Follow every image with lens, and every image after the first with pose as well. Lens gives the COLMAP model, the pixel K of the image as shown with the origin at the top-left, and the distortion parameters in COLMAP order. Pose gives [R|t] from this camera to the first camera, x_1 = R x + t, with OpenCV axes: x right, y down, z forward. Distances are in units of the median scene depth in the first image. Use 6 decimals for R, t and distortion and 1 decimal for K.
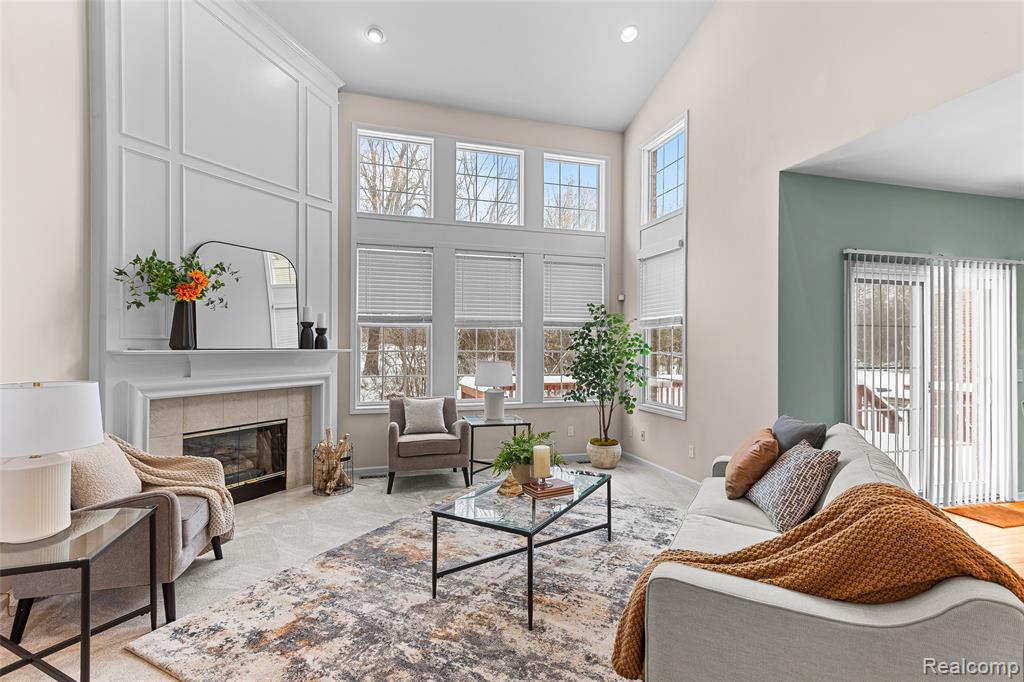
lens RADIAL K [[496.0, 0, 512.5], [0, 496.0, 345.5], [0, 0, 1]] dist [0.022704, 0.000177]
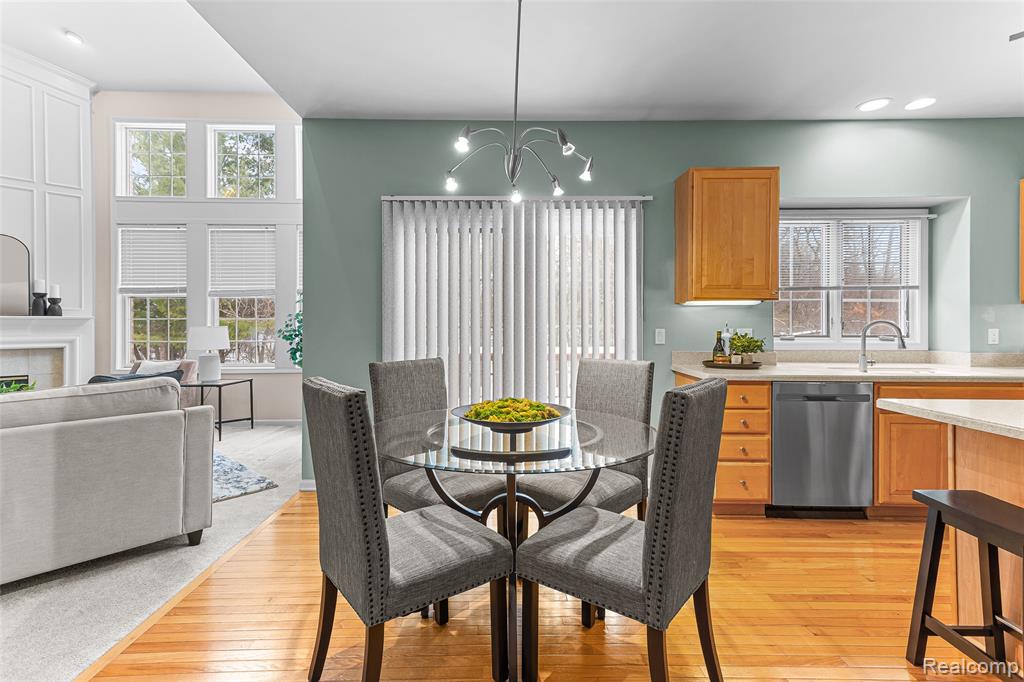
lens RADIAL K [[485.9, 0, 512.5], [0, 485.9, 327.4], [0, 0, 1]] dist [0.028474, 0.000465]
pose [[0.959148, -0.004509, -0.282867, 0.977231], [0.006442, 0.999962, 0.005902, 0.033878], [0.282830, -0.007483, 0.959141, 0.187368]]
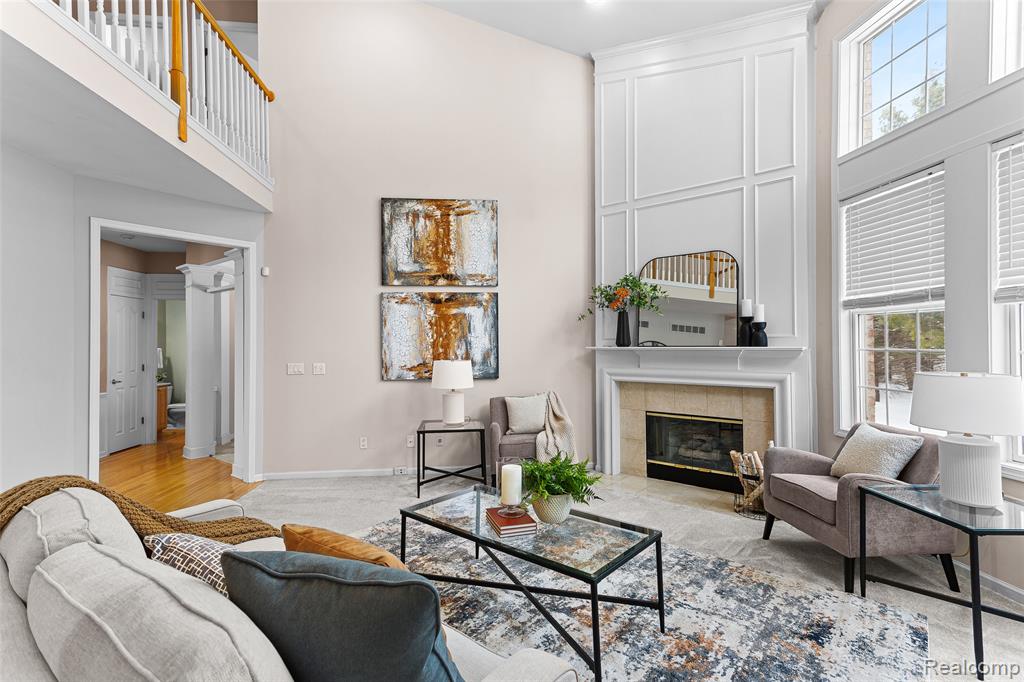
lens RADIAL K [[486.7, 0, 499.5], [0, 486.7, 342.6], [0, 0, 1]] dist [0.002324, 0.000605]
pose [[-0.223338, -0.003474, -0.974735, 0.549057], [0.008278, 0.999951, -0.005461, 0.001108], [0.974706, -0.009288, -0.223299, 0.750659]]
